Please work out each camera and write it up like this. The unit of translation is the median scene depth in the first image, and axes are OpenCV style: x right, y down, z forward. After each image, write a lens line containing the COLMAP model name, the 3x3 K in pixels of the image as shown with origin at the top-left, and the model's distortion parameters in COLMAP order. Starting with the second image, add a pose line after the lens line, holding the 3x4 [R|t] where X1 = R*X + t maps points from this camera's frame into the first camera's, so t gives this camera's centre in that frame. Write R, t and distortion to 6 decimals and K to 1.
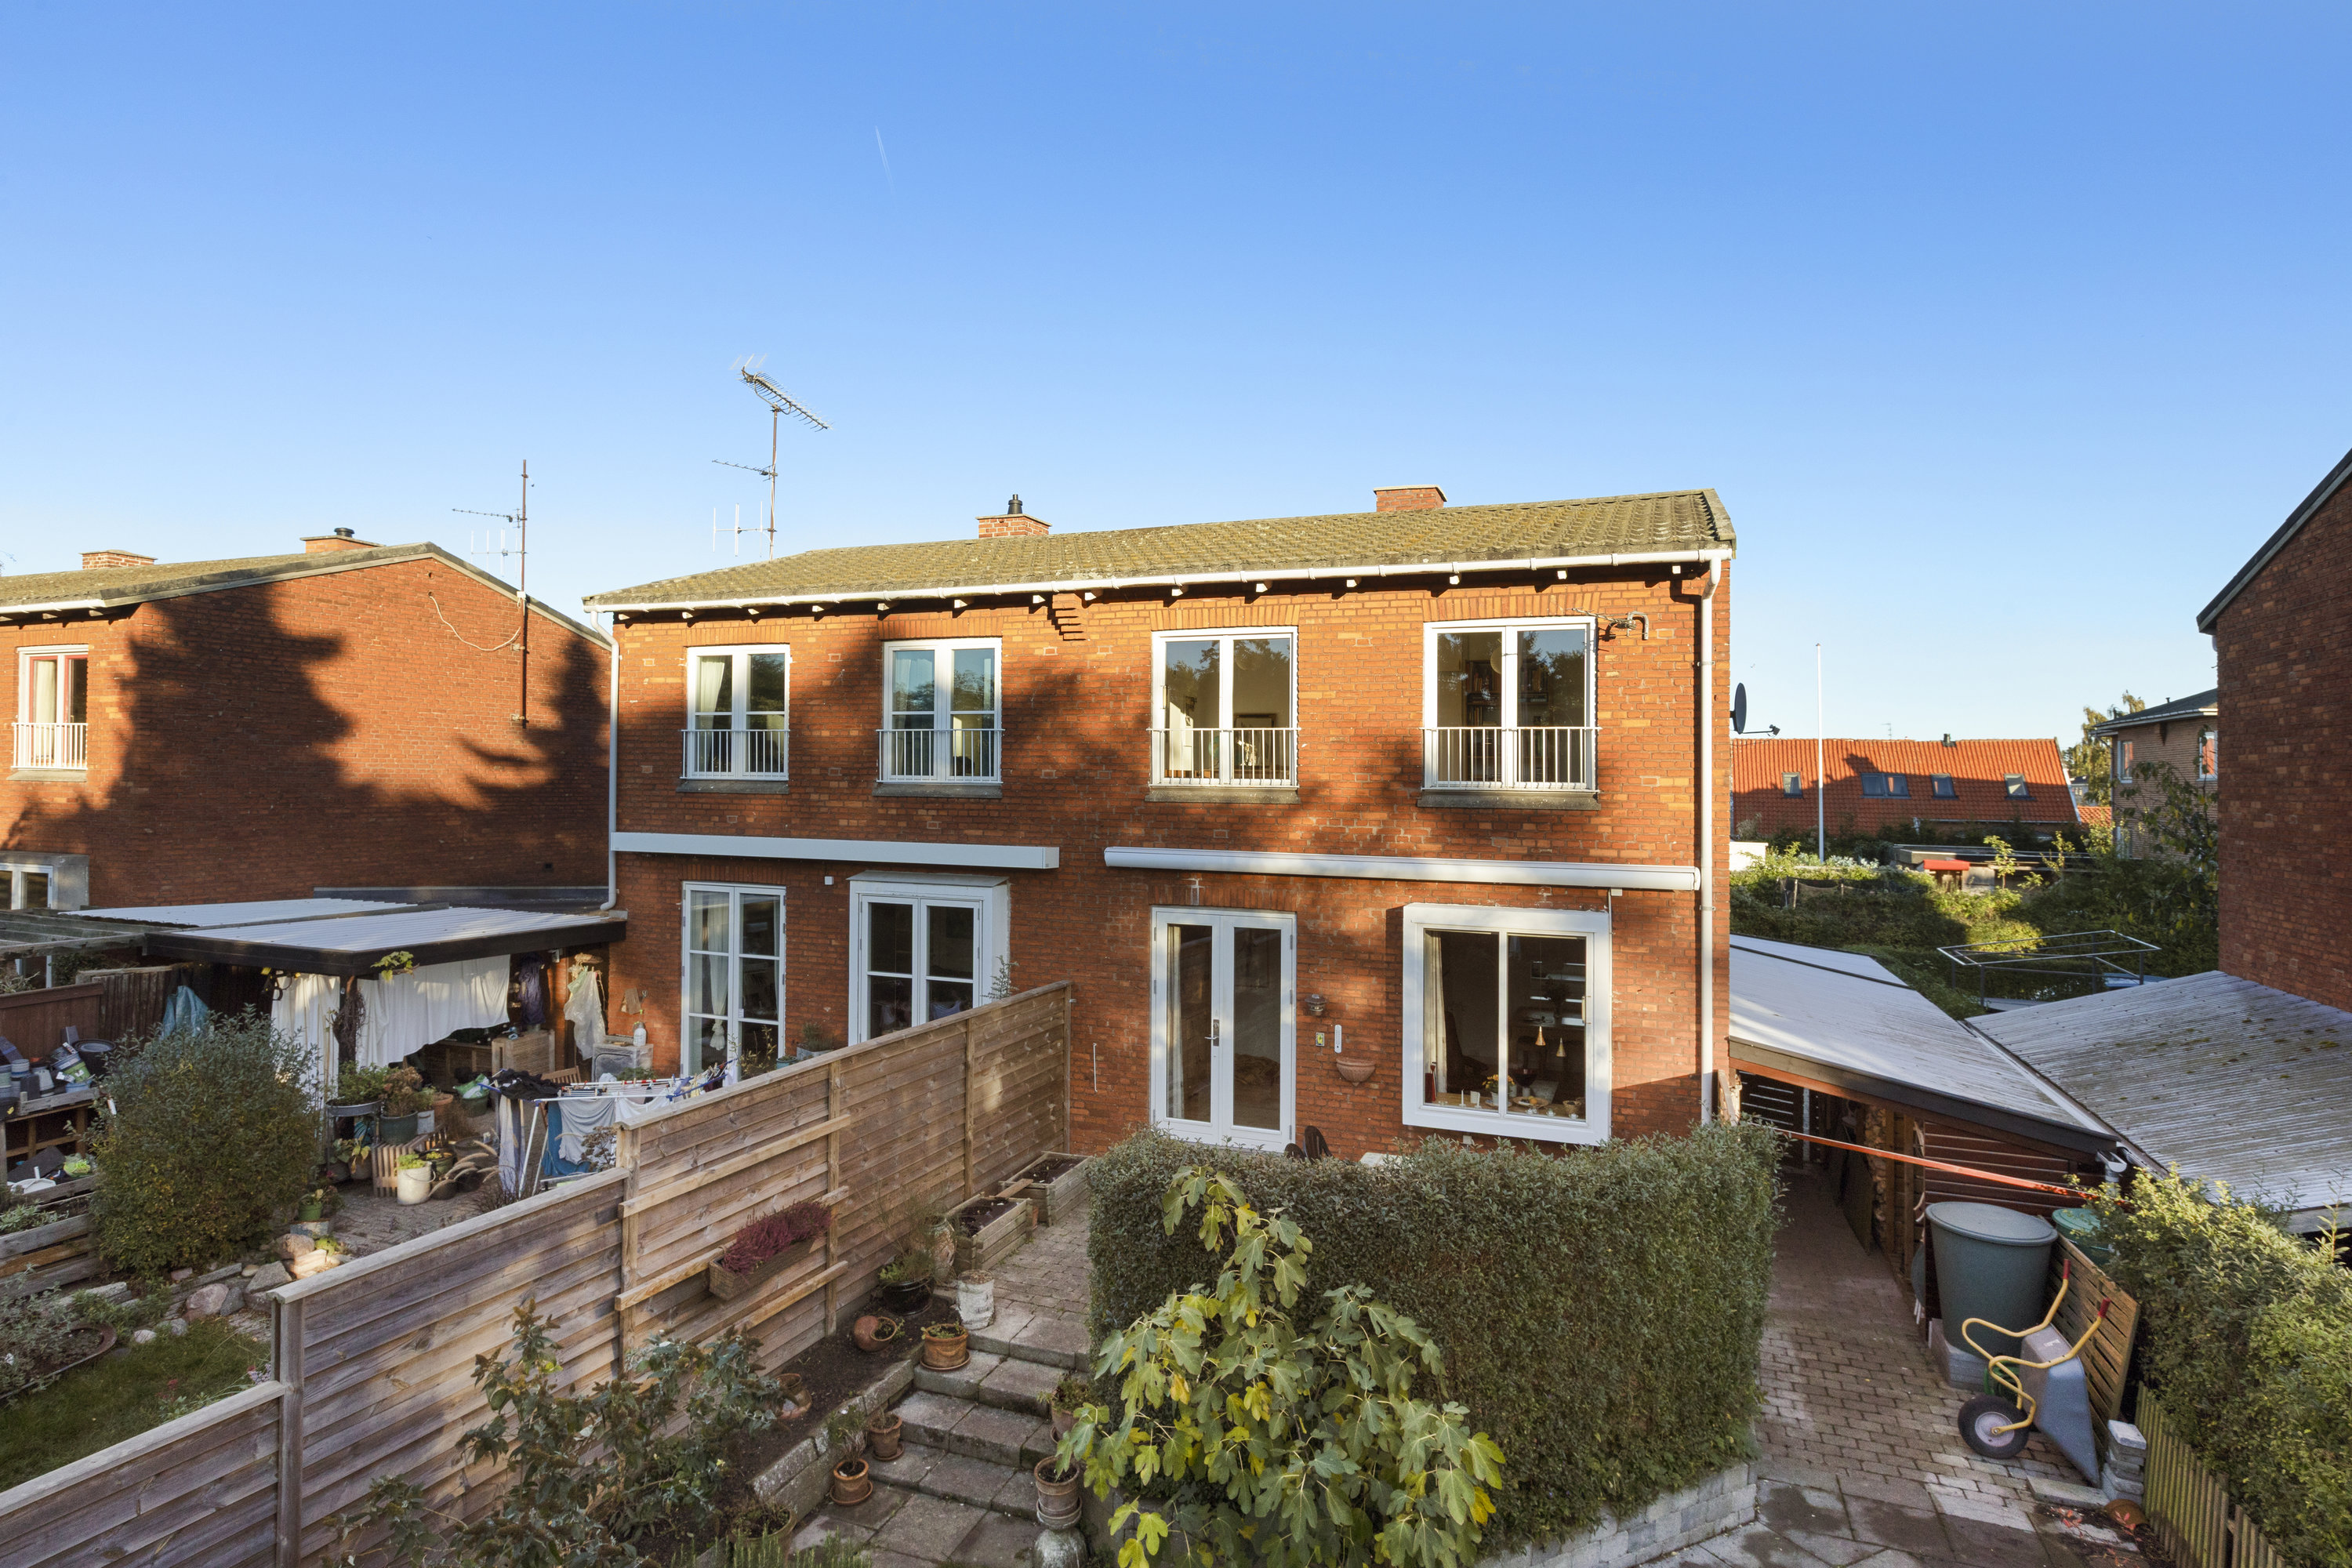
lens RADIAL K [[1323.3, 0, 1178.6], [0, 1323.3, 773.0], [0, 0, 1]] dist [0.001277, -0.001891]
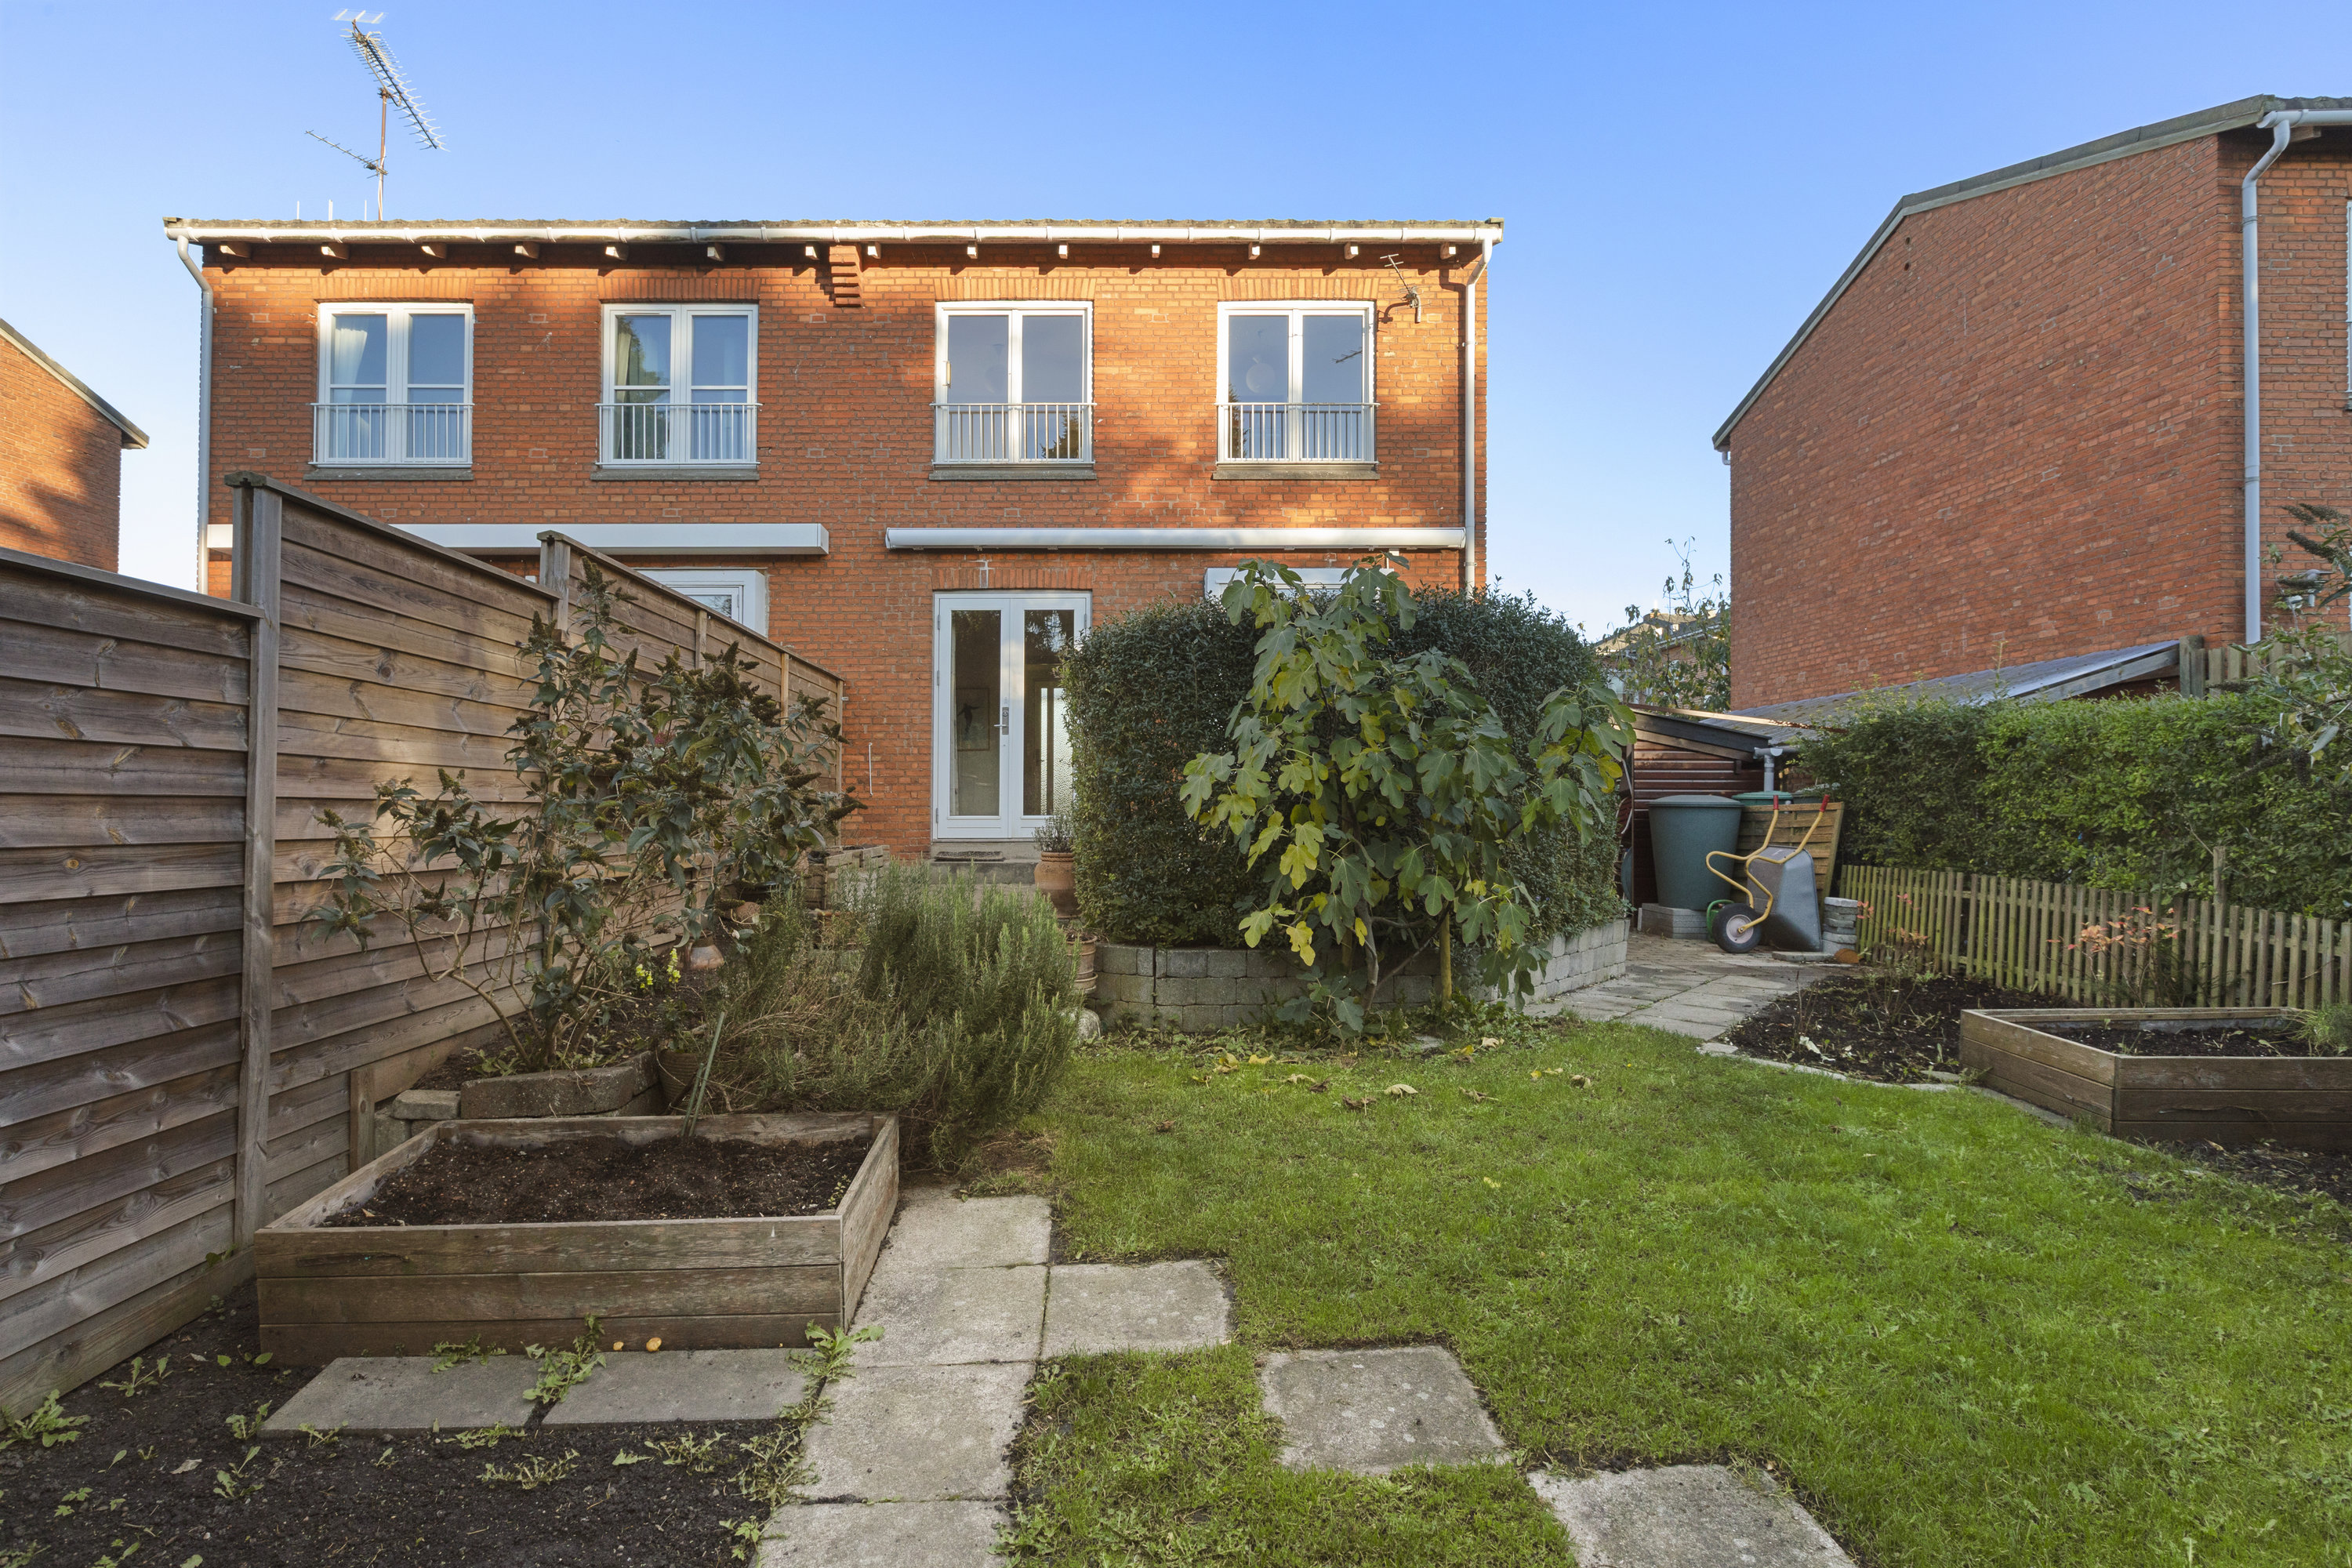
lens RADIAL K [[1255.4, 0, 1187.9], [0, 1255.4, 781.2], [0, 0, 1]] dist [0.000316, -0.002317]
pose [[0.921473, -0.014790, 0.388160, -0.222873], [0.017330, 0.999845, -0.003043, 0.262620], [-0.388055, 0.009531, 0.921587, 0.095695]]
